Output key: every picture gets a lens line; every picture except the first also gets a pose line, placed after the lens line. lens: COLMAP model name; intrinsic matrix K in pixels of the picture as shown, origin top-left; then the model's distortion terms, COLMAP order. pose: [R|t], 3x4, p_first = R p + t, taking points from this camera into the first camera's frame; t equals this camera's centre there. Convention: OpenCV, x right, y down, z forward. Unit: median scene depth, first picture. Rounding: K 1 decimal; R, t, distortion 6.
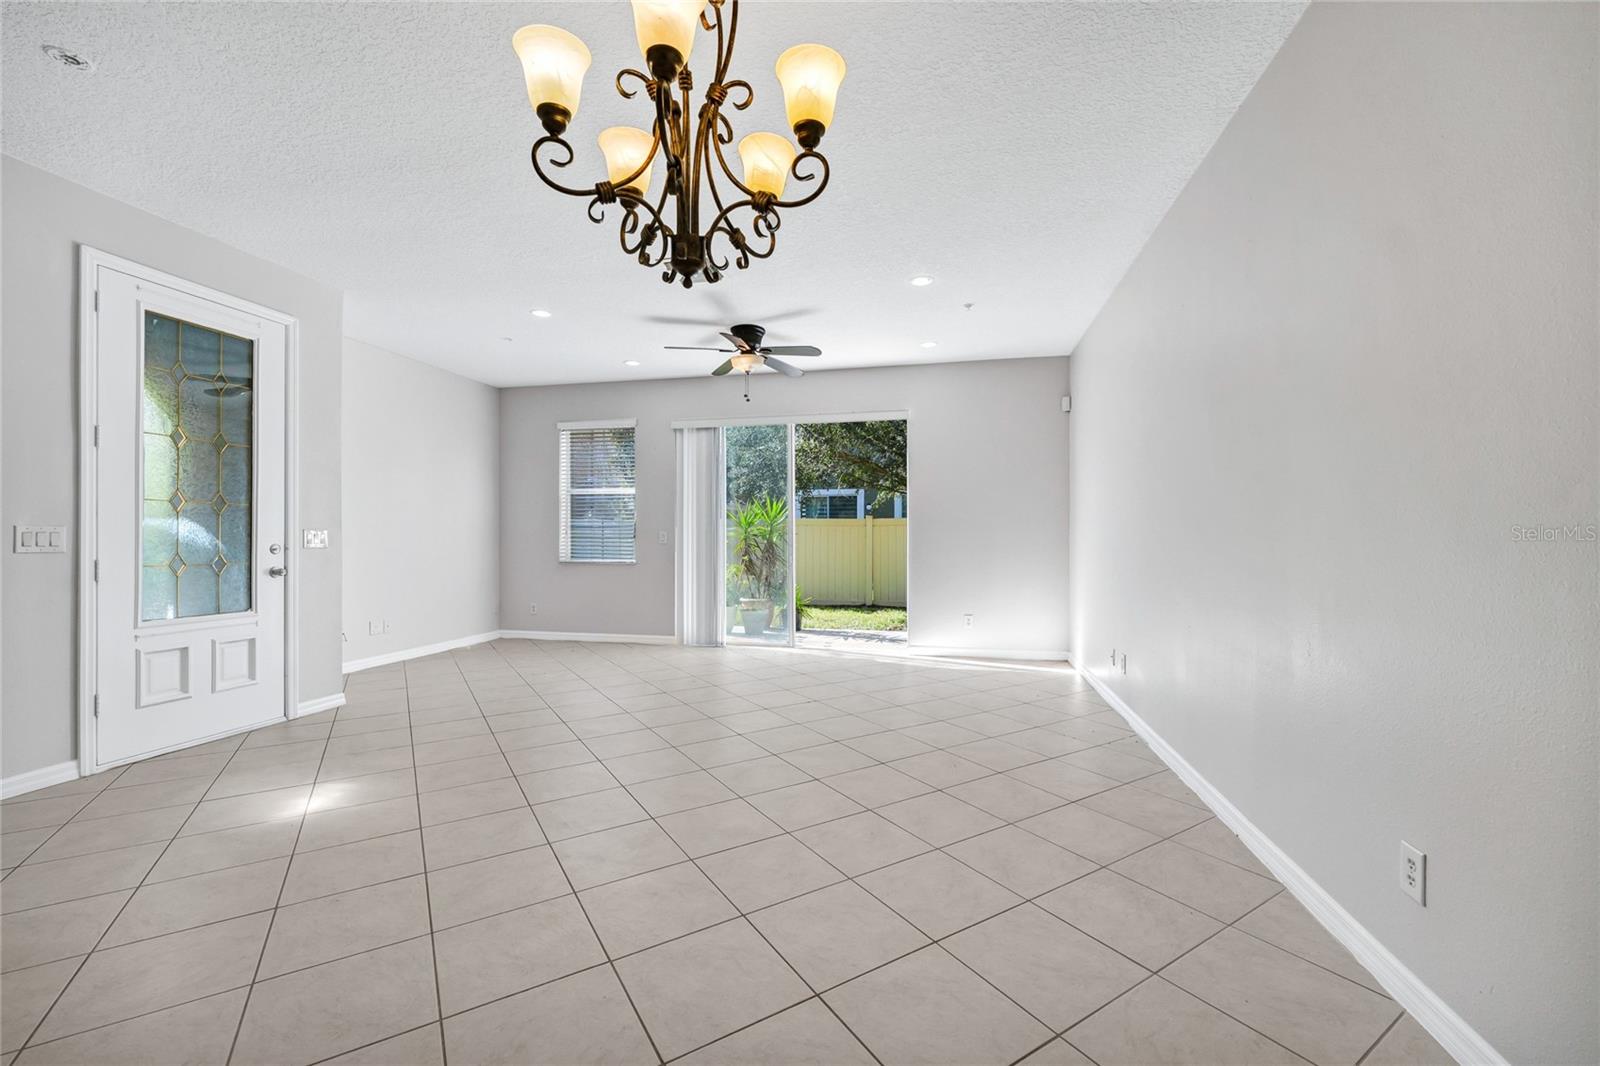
lens RADIAL K [[643.1, 0, 798.4], [0, 643.1, 528.5], [0, 0, 1]] dist [-0.011332, 0.001887]
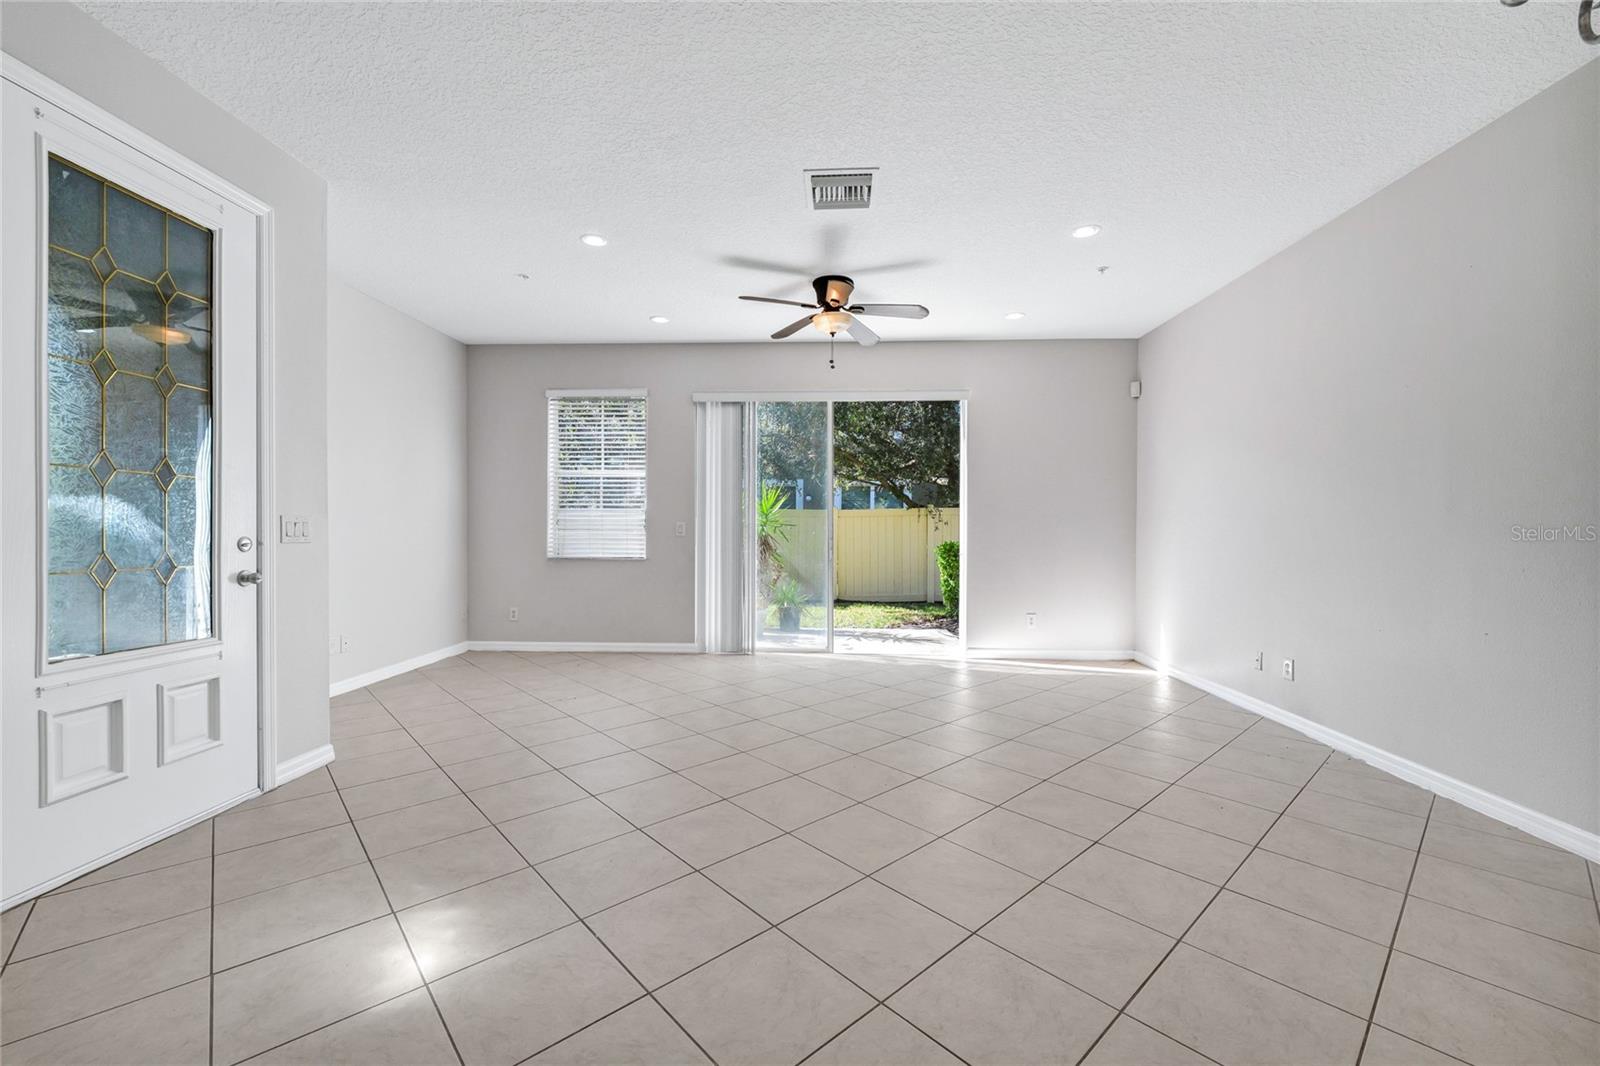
lens RADIAL K [[643.1, 0, 797.1], [0, 643.1, 528.3], [0, 0, 1]] dist [-0.011332, 0.001887]
pose [[0.985547, 0.004602, 0.169339, -0.232761], [-0.006819, 0.999898, 0.012515, 0.001691], [-0.169264, -0.013489, 0.985478, 0.152314]]
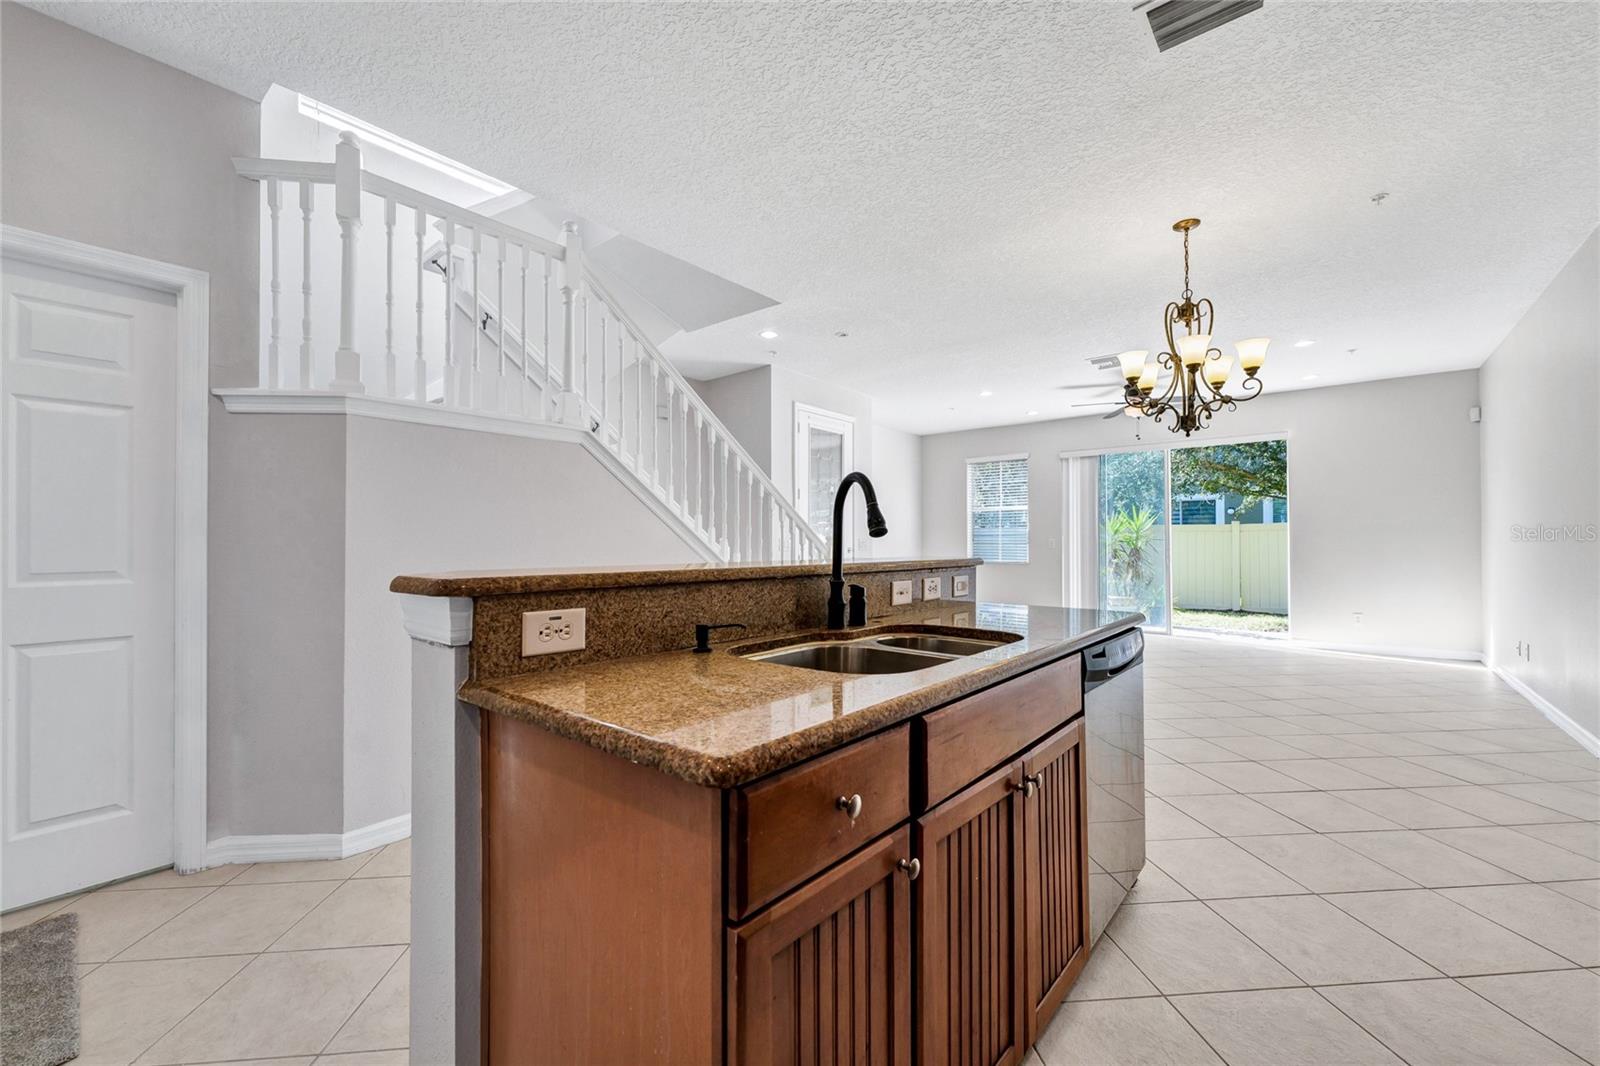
lens RADIAL K [[643.1, 0, 793.7], [0, 643.1, 532.5], [0, 0, 1]] dist [-0.011332, 0.001887]
pose [[0.888237, -0.009018, -0.459296, -0.092808], [0.007274, 0.999958, -0.005567, -0.005178], [0.459327, 0.001604, 0.888266, -0.425894]]
